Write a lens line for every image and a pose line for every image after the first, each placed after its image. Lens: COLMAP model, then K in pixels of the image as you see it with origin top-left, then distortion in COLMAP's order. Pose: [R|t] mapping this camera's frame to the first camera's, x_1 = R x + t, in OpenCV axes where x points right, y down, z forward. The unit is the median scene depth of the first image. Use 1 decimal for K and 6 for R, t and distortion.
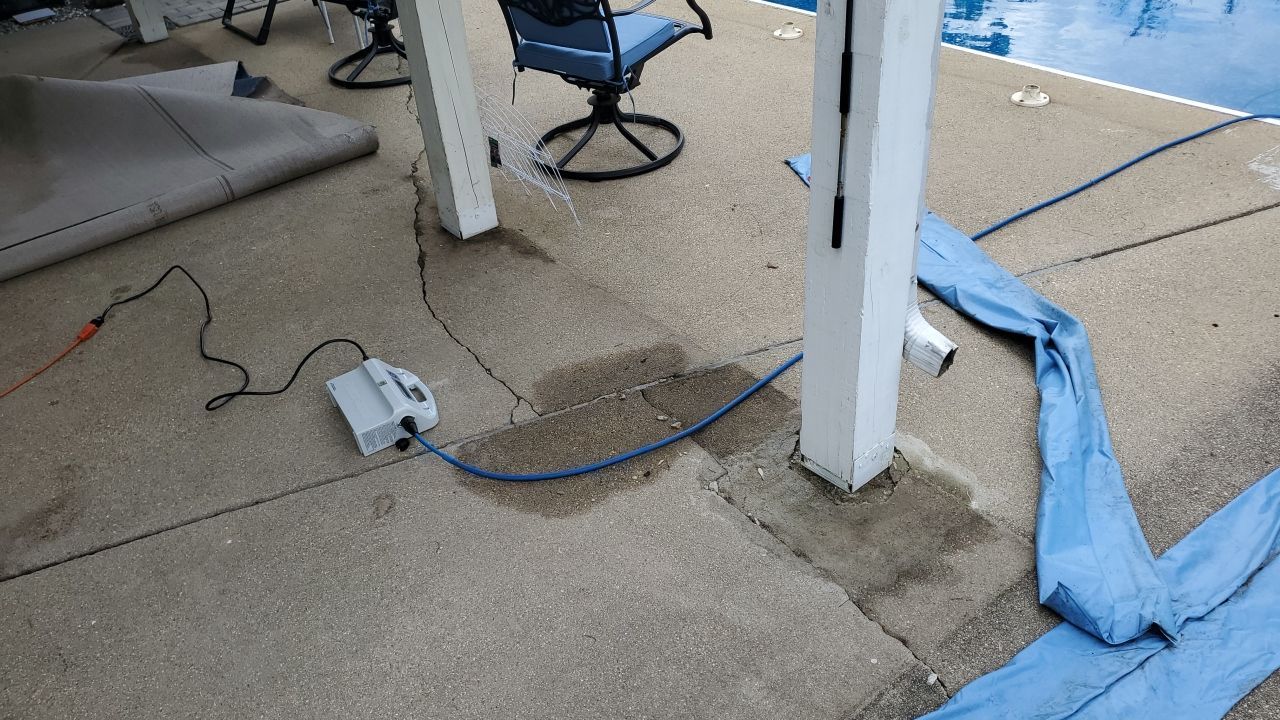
lens RADIAL K [[984.4, 0, 639.9], [0, 984.4, 379.1], [0, 0, 1]] dist [0.006599, 0.015801]
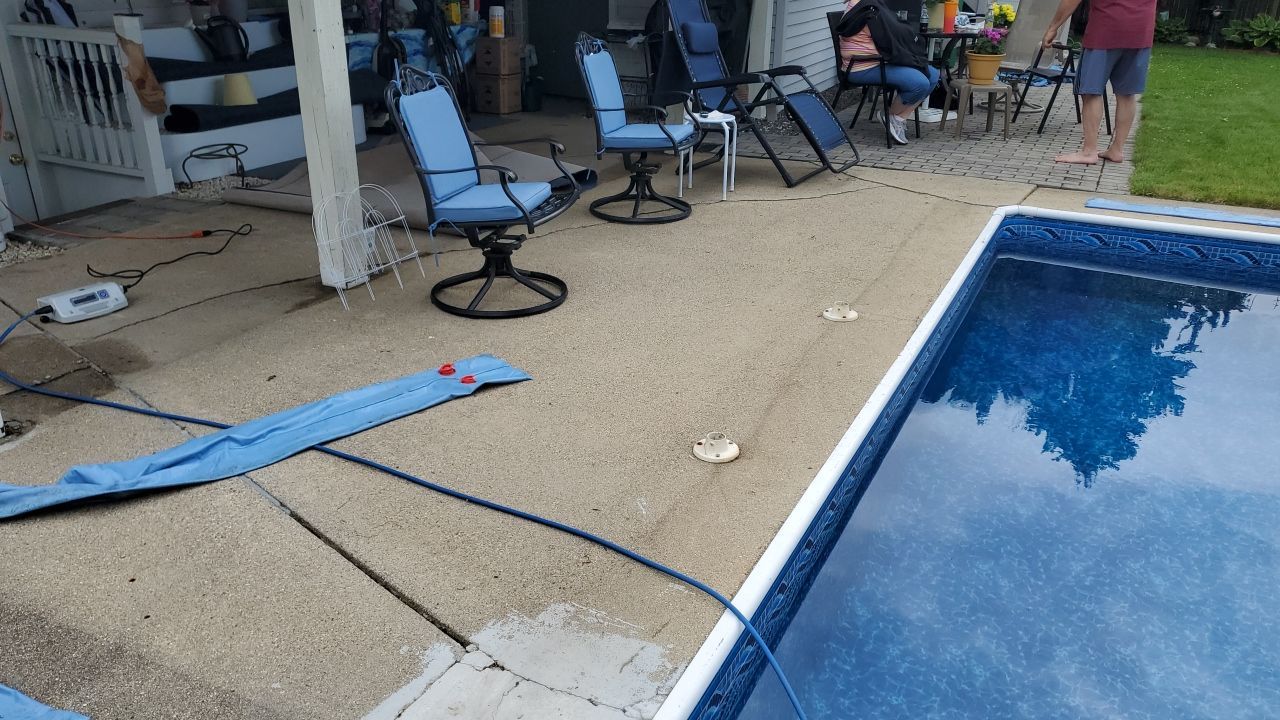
lens RADIAL K [[1000.0, 0, 621.3], [0, 1000.0, 358.2], [0, 0, 1]] dist [0.024765, -0.003671]
pose [[0.412993, 0.422266, -0.806925, 1.426764], [-0.560480, 0.816204, 0.140262, -0.606903], [0.717843, 0.394338, 0.573758, 0.698637]]
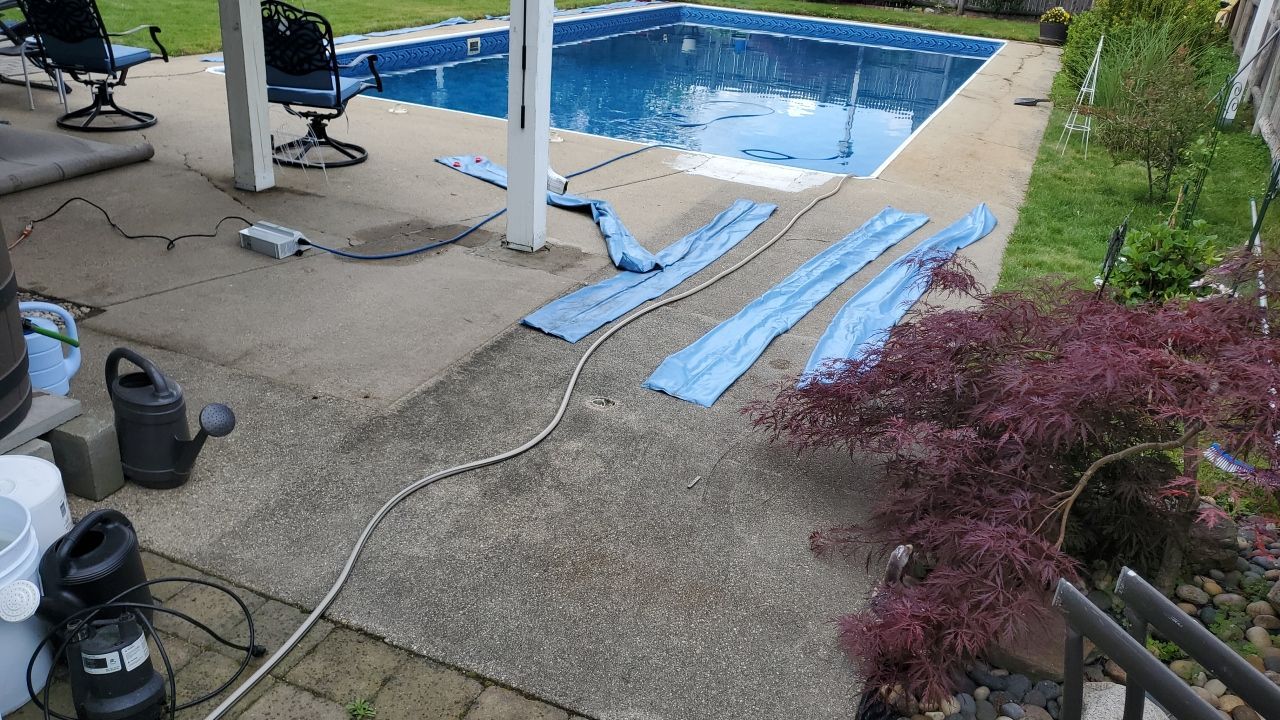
lens RADIAL K [[997.4, 0, 621.0], [0, 997.4, 367.3], [0, 0, 1]] dist [0.163642, -0.369093]
pose [[0.879344, -0.070565, 0.470929, -0.586312], [0.159839, 0.975321, -0.152316, 0.629552], [-0.448559, 0.209210, 0.868922, -0.853256]]
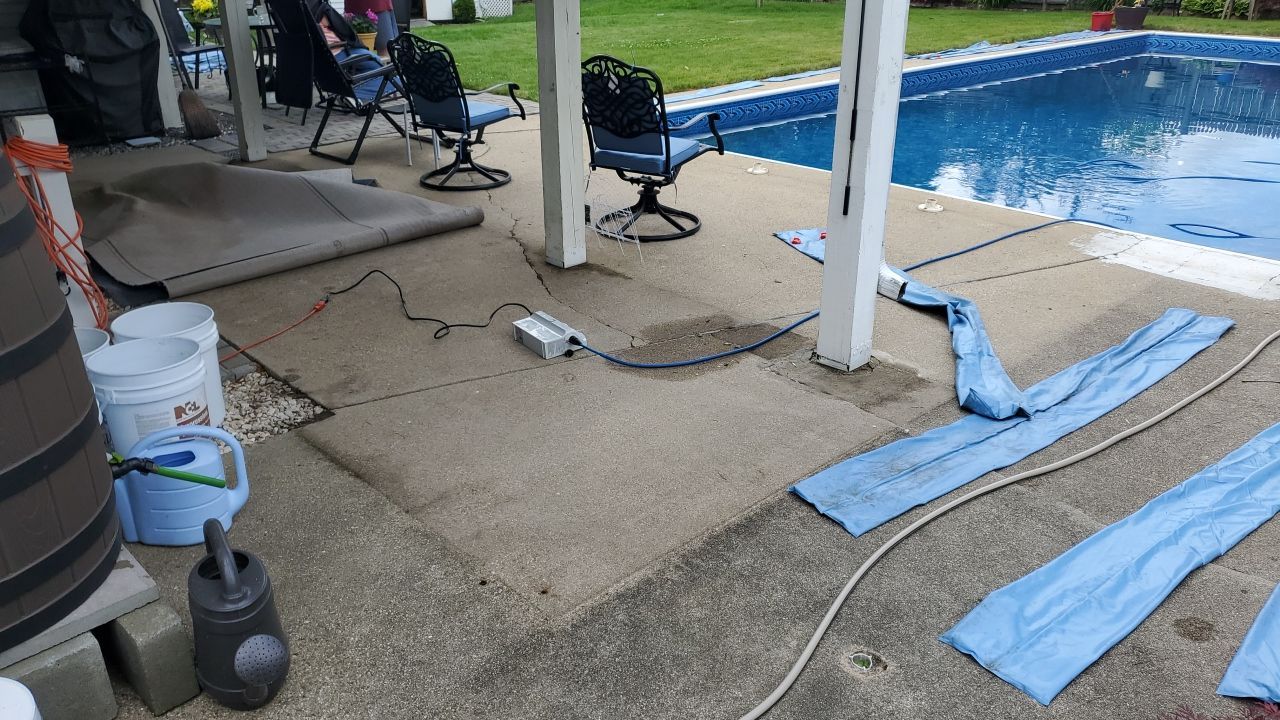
lens RADIAL K [[991.1, 0, 638.2], [0, 991.1, 378.1], [0, 0, 1]] dist [0.032187, -0.010693]
pose [[0.994634, 0.032092, 0.098356, -0.265765], [-0.011915, 0.979881, -0.199228, 0.396293], [-0.102771, 0.196987, 0.975005, -0.534612]]
